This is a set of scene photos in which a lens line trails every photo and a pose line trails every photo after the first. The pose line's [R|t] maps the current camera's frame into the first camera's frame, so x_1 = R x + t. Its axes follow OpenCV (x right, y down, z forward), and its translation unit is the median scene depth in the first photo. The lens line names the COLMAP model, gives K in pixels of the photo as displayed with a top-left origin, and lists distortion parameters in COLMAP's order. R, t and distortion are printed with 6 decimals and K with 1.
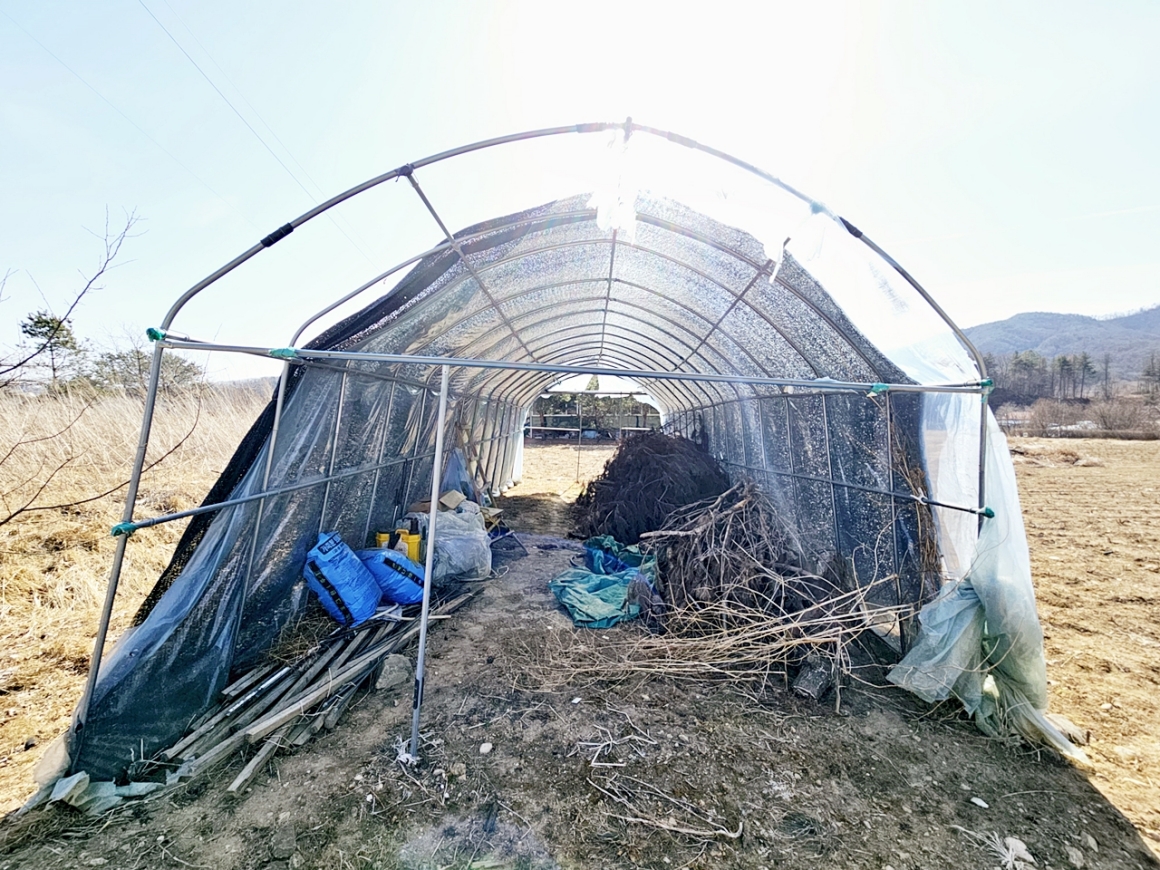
lens RADIAL K [[472.9, 0, 580.9], [0, 472.9, 433.0], [0, 0, 1]] dist [-0.002858, 0.001501]
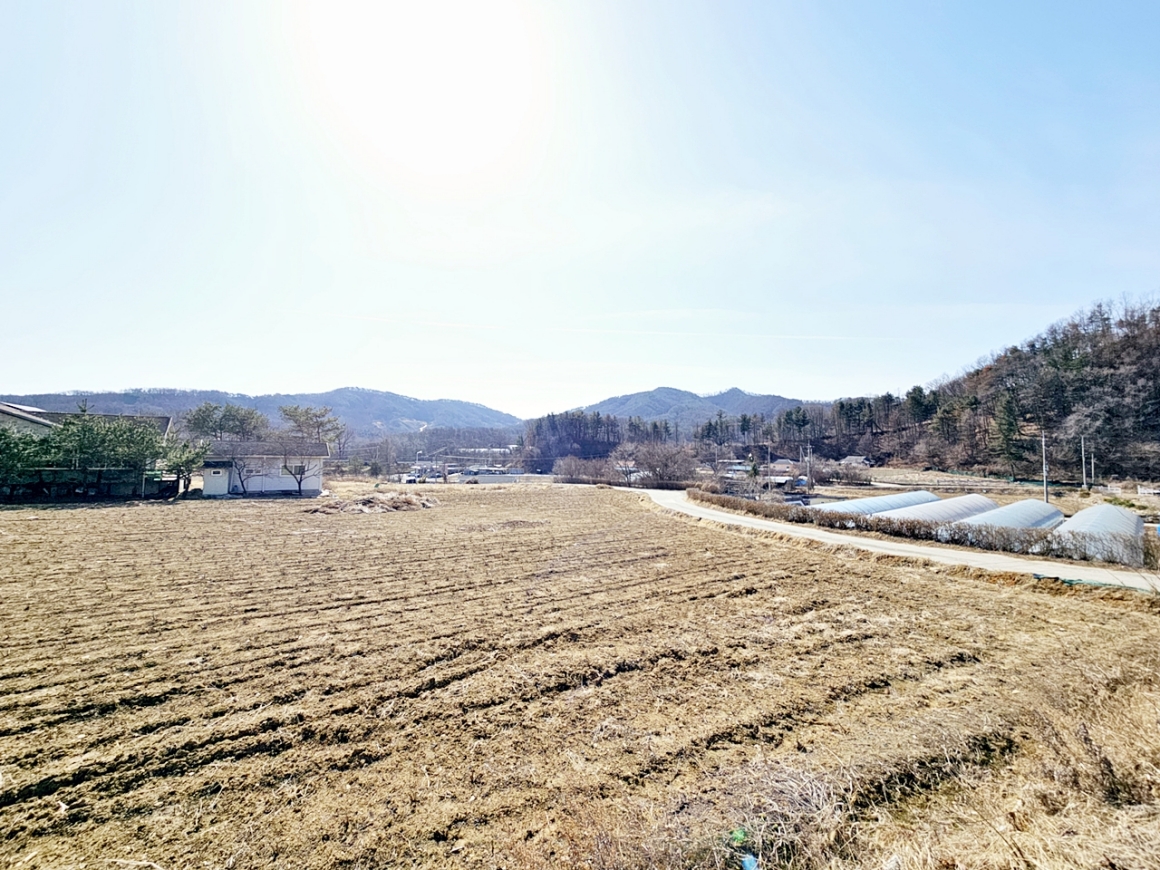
lens RADIAL K [[472.9, 0, 580.6], [0, 472.9, 432.9], [0, 0, 1]] dist [-0.002858, 0.001501]
pose [[0.842126, 0.044759, 0.537420, 0.522690], [0.004156, 0.995982, -0.089462, -0.024594], [-0.539264, 0.077572, 0.838556, -0.371713]]
